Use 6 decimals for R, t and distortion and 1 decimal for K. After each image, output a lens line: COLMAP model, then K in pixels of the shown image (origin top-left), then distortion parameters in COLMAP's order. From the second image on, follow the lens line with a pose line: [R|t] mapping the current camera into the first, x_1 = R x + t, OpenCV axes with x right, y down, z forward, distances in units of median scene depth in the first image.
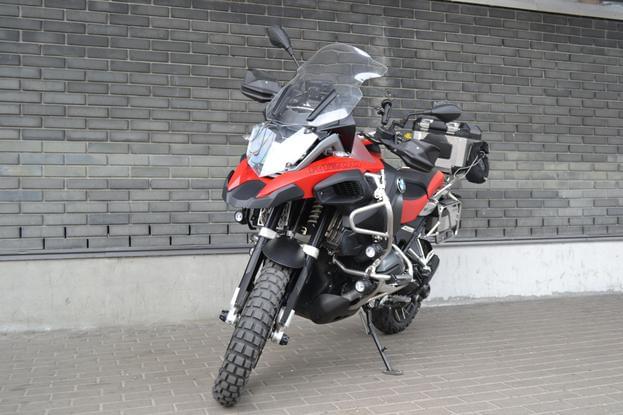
lens RADIAL K [[619.0, 0, 316.1], [0, 619.0, 211.6], [0, 0, 1]] dist [-0.025626, 0.000000]
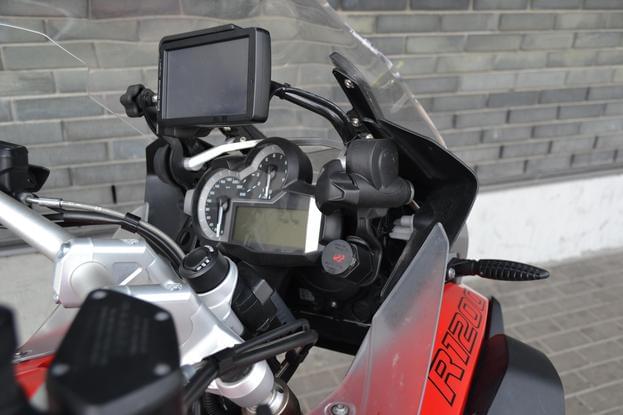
lens RADIAL K [[577.2, 0, 311.9], [0, 577.2, 212.7], [0, 0, 1]] dist [-0.023335, 0.000000]
pose [[0.998657, 0.021133, 0.047296, 0.106703], [-0.039127, 0.906073, 0.421308, -0.155052], [-0.033950, -0.422593, 0.905684, 0.604615]]
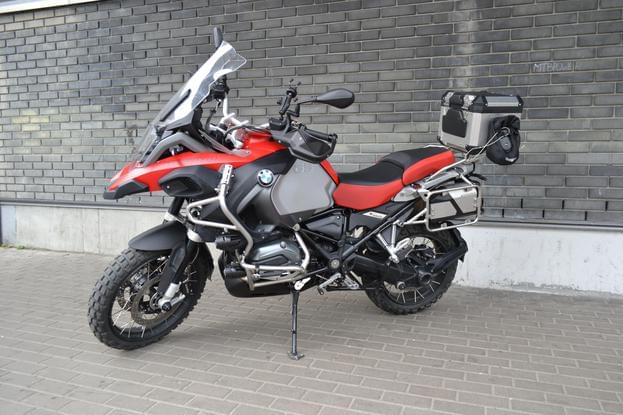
lens RADIAL K [[494.7, 0, 309.4], [0, 494.7, 210.2], [0, 0, 1]] dist [-0.011201, -0.003044]
pose [[0.778908, 0.077308, -0.622355, 0.432034], [-0.009761, 0.993747, 0.111225, -0.050540], [0.627062, -0.080559, 0.774793, 0.263201]]
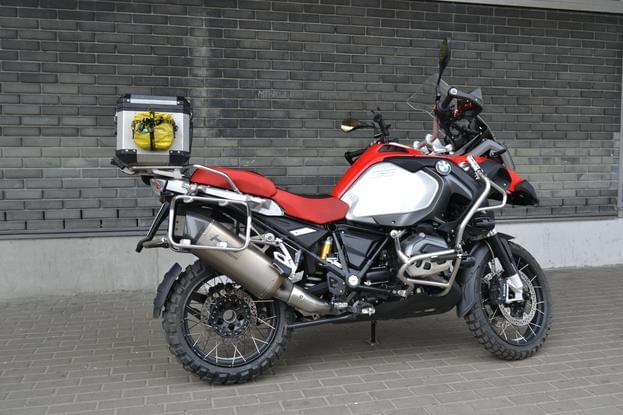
lens RADIAL K [[577.2, 0, 315.2], [0, 577.2, 207.9], [0, 0, 1]] dist [-0.023335, 0.000000]
pose [[0.997617, 0.017828, -0.066657, 0.385966], [-0.011637, 0.995679, 0.092134, -0.080593], [0.068011, -0.091138, 0.993513, 0.042529]]
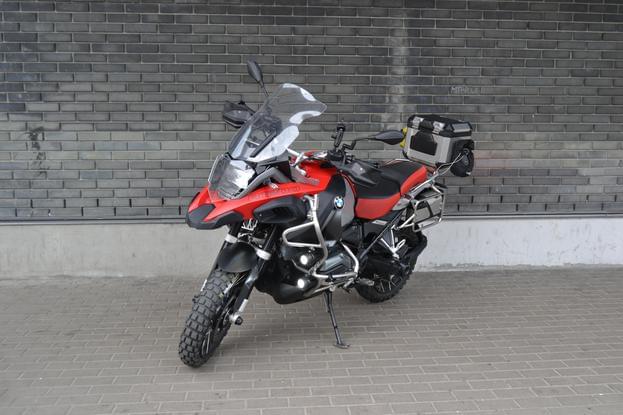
lens RADIAL K [[577.2, 0, 312.7], [0, 577.2, 213.2], [0, 0, 1]] dist [-0.023335, 0.000000]
pose [[0.971811, 0.048865, -0.230641, 0.217008], [-0.013156, 0.988001, 0.153888, -0.122253], [0.235393, -0.146515, 0.960793, -0.061037]]
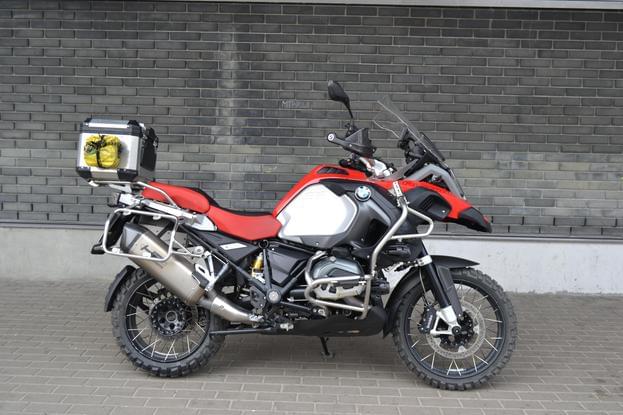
lens RADIAL K [[577.2, 0, 314.8], [0, 577.2, 207.3], [0, 0, 1]] dist [-0.023335, 0.000000]
pose [[0.941940, 0.073137, -0.327720, 0.643041], [-0.035506, 0.992214, 0.119379, -0.127287], [0.333899, -0.100812, 0.937202, 0.064876]]
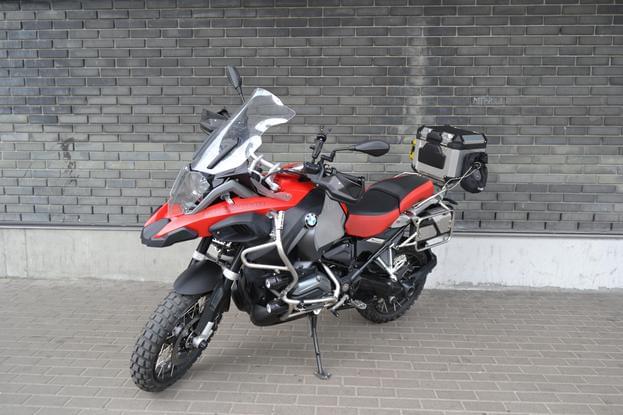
lens RADIAL K [[494.7, 0, 311.1], [0, 494.7, 211.3], [0, 0, 1]] dist [-0.011201, -0.003044]
pose [[0.924798, 0.069323, -0.374090, 0.286243], [-0.015725, 0.989384, 0.144470, -0.114842], [0.380134, -0.127723, 0.916071, 0.131549]]
